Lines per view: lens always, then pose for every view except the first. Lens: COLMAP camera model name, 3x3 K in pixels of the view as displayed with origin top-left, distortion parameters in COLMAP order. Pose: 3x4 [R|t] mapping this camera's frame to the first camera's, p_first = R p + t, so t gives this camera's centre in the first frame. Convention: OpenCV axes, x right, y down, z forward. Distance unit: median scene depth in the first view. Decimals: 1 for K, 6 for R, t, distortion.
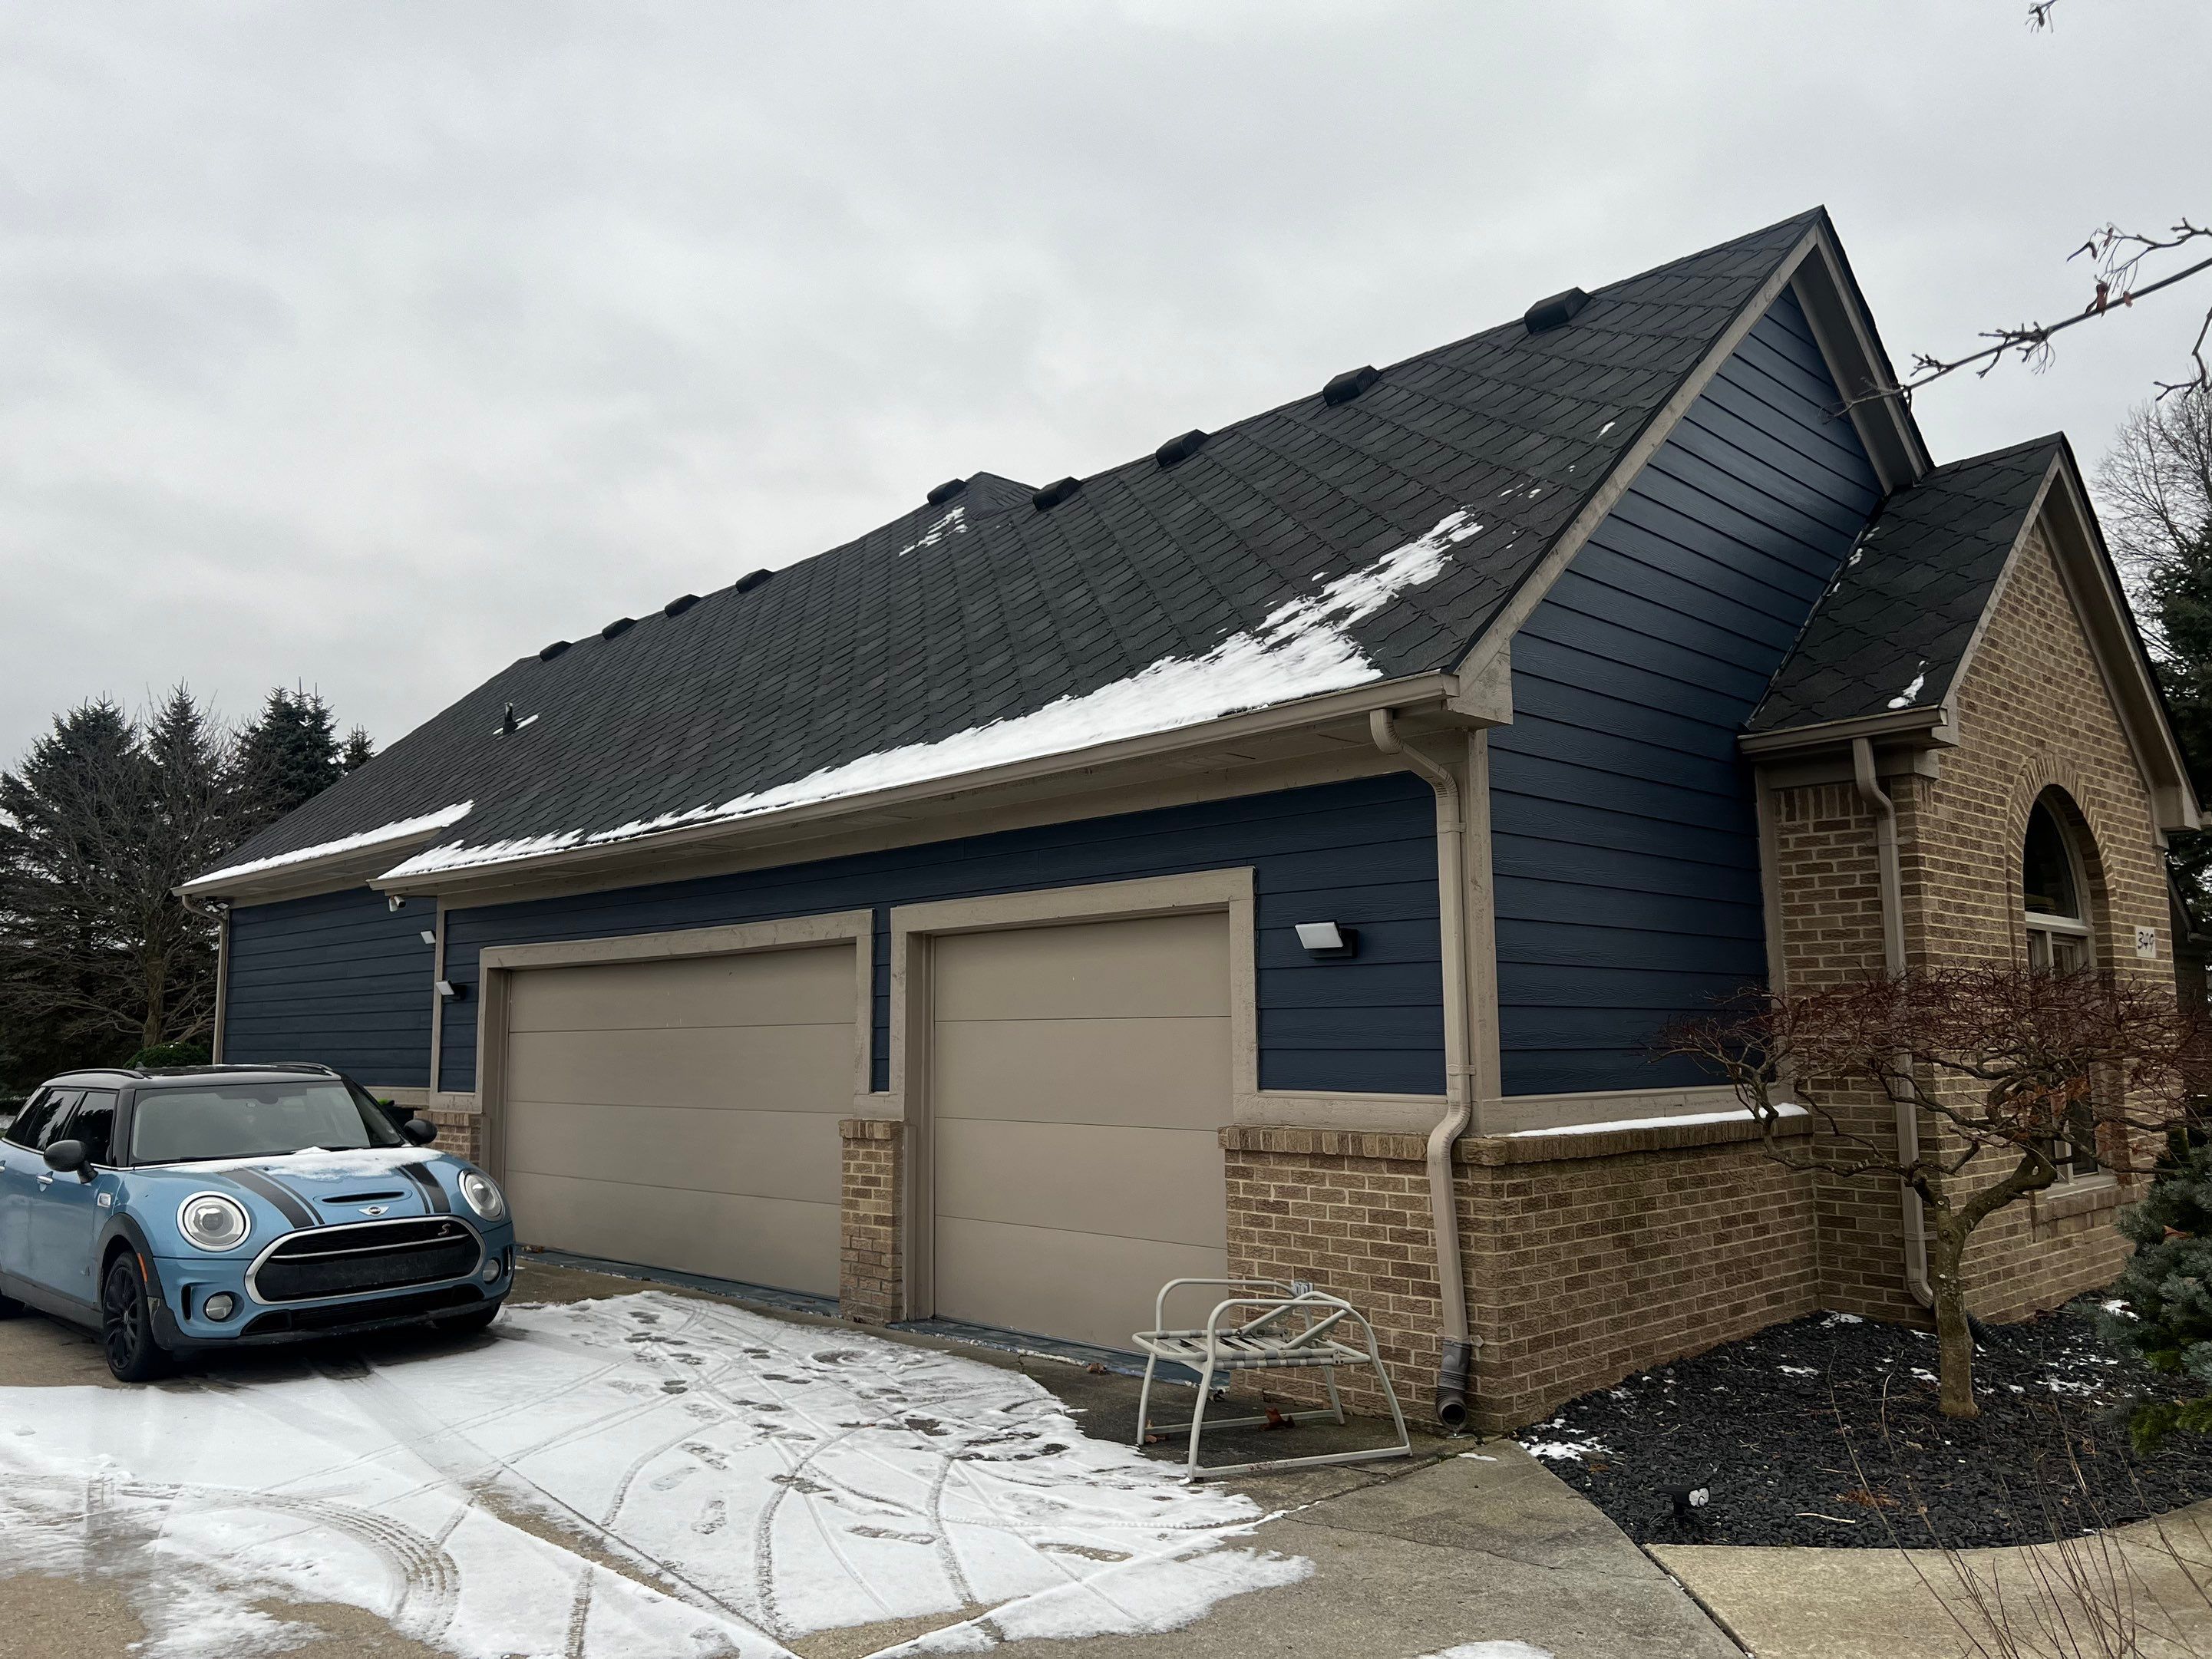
lens RADIAL K [[1659.6, 0, 1103.3], [0, 1659.6, 825.7], [0, 0, 1]] dist [0.060560, -0.057972]
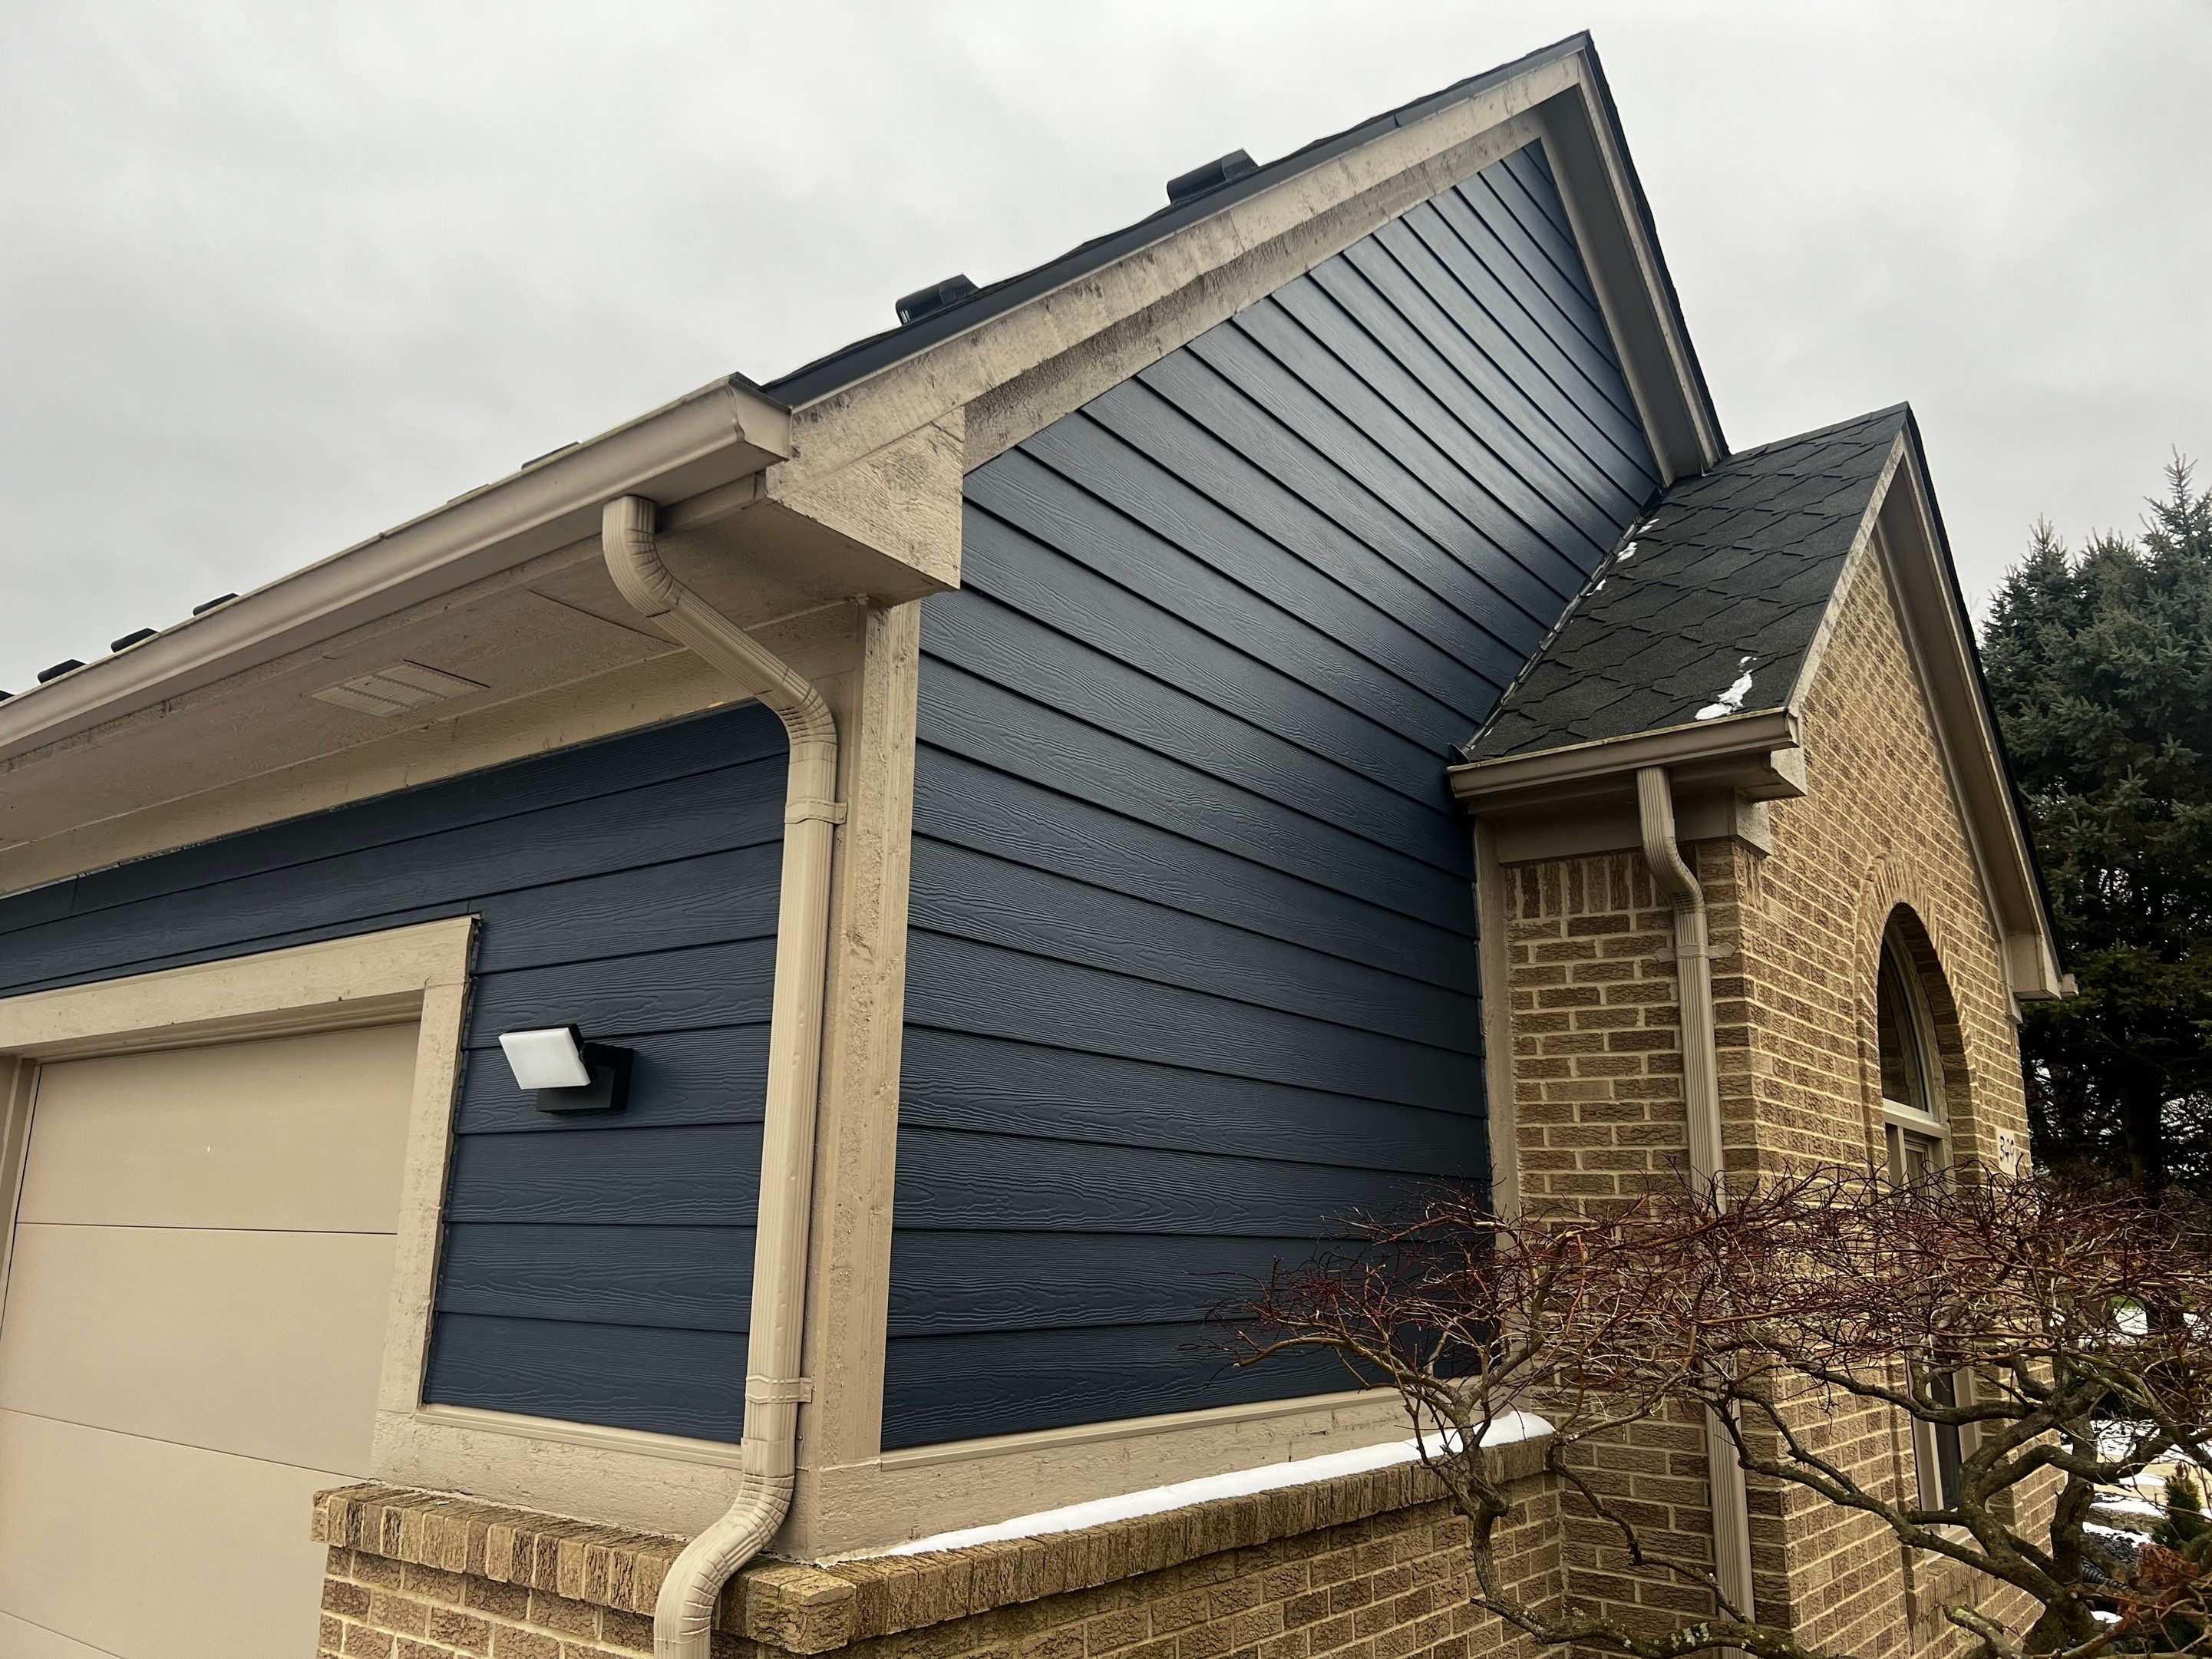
lens RADIAL K [[1659.6, 0, 1086.1], [0, 1659.6, 843.3], [0, 0, 1]] dist [0.060560, -0.057972]
pose [[0.989195, 0.059202, 0.134120, 0.179451], [-0.045143, 0.993389, -0.105545, 0.042066], [-0.139482, 0.098350, 0.985328, 0.452097]]
